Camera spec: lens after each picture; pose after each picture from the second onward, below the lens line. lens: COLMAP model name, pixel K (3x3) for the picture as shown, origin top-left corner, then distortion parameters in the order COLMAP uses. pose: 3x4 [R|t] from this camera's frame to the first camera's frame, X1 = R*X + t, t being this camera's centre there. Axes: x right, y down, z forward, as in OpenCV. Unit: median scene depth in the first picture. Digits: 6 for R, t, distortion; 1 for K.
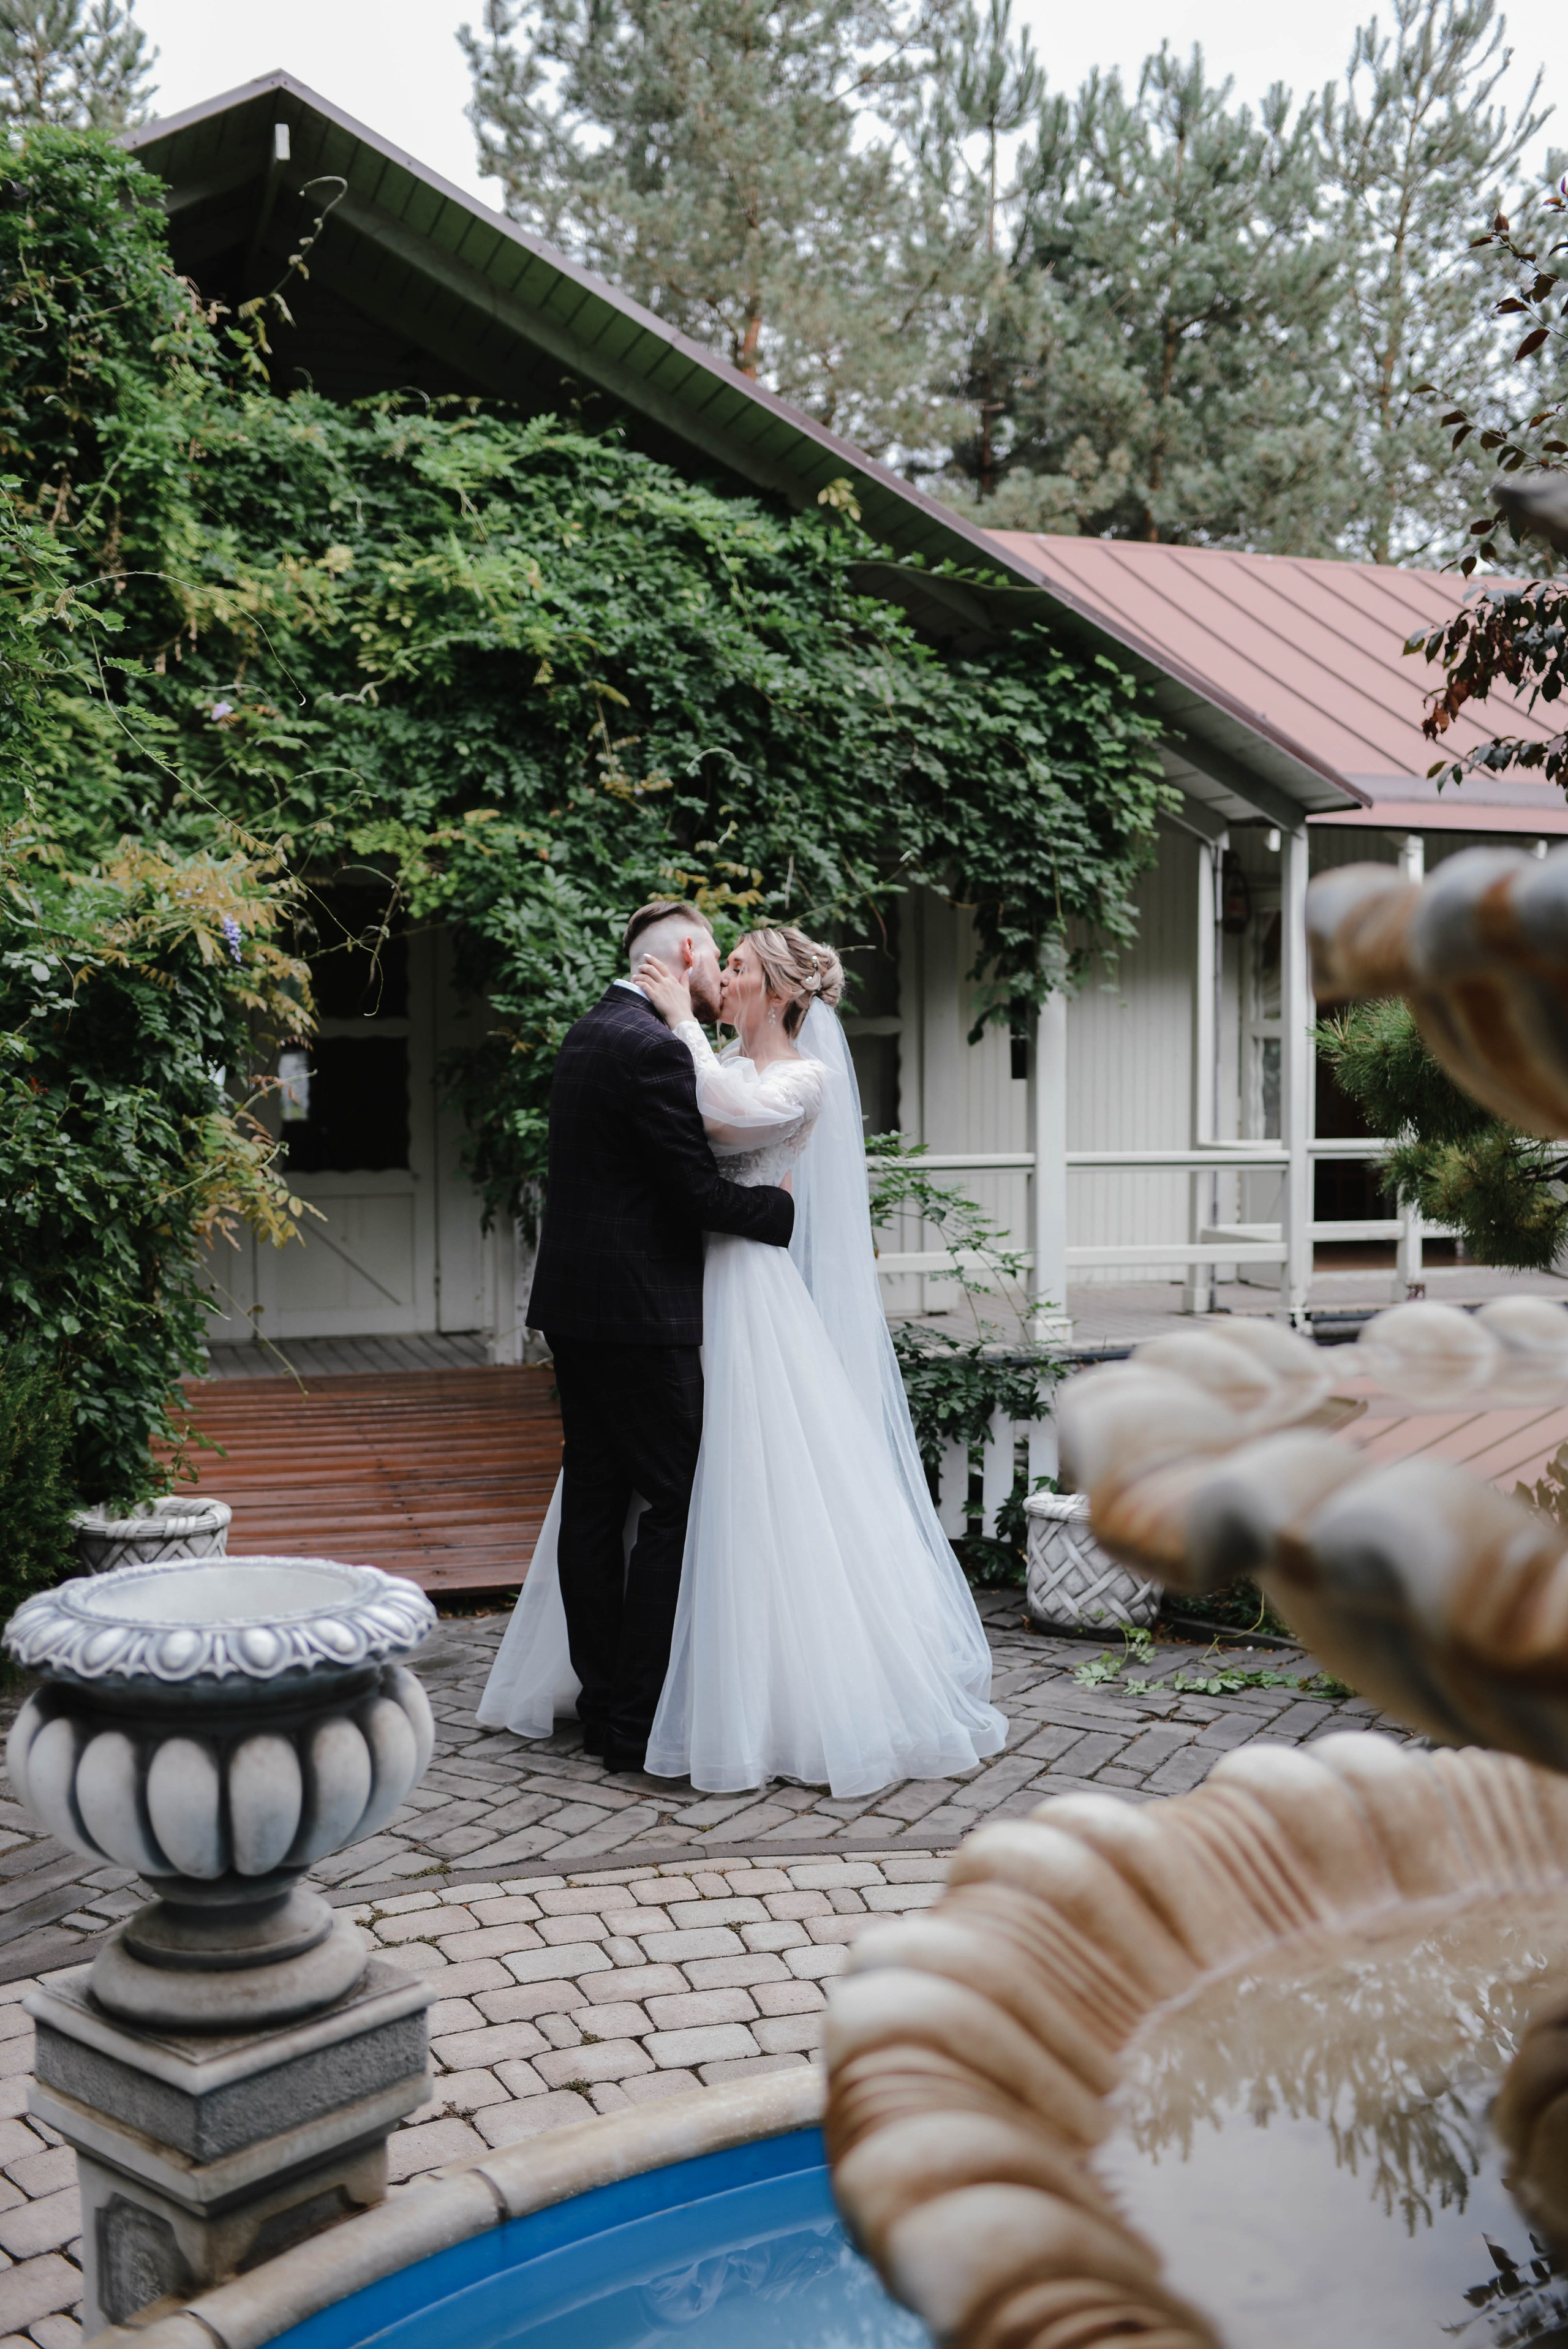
lens RADIAL K [[2356.0, 0, 784.0], [0, 2356.0, 1174.5], [0, 0, 1]] dist [0.005646, 0.006604]
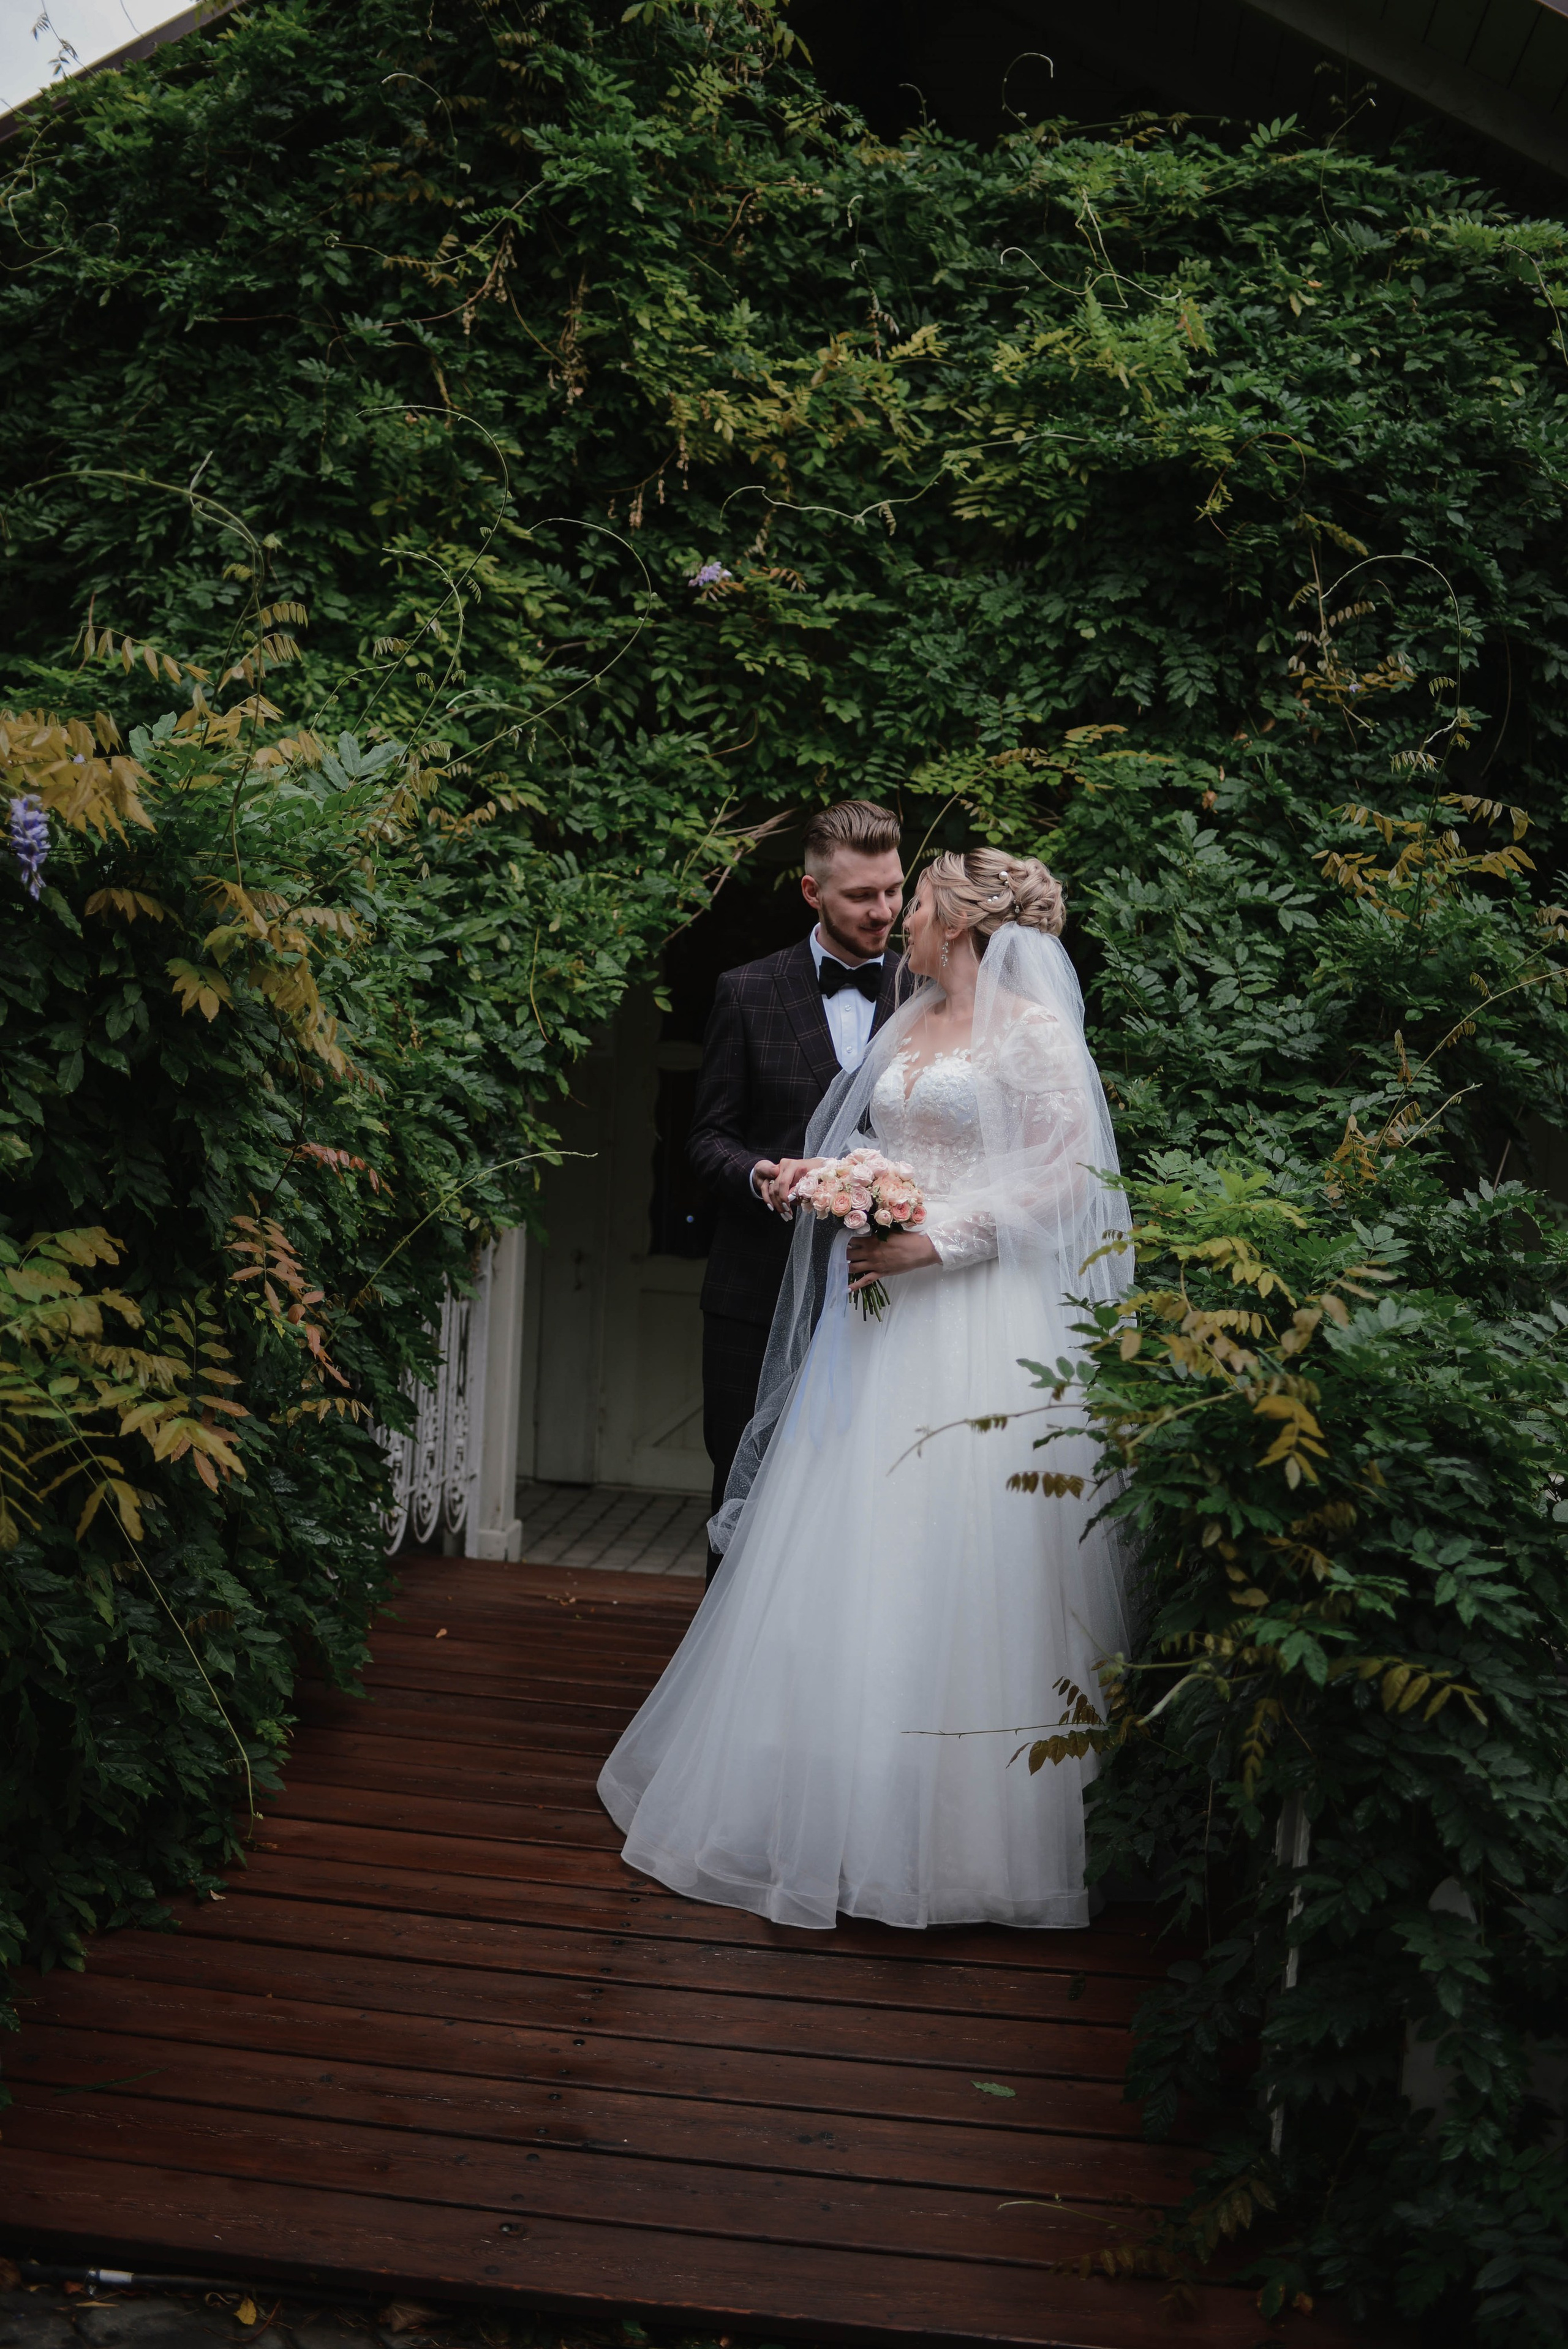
lens RADIAL K [[2311.4, 0, 784.0], [0, 2311.4, 1174.5], [0, 0, 1]] dist [-0.053592, 0.010461]
pose [[0.906853, 0.064506, -0.416481, 0.053072], [-0.073031, 0.997319, -0.004551, -0.028859], [0.415071, 0.034543, 0.909133, 0.417390]]
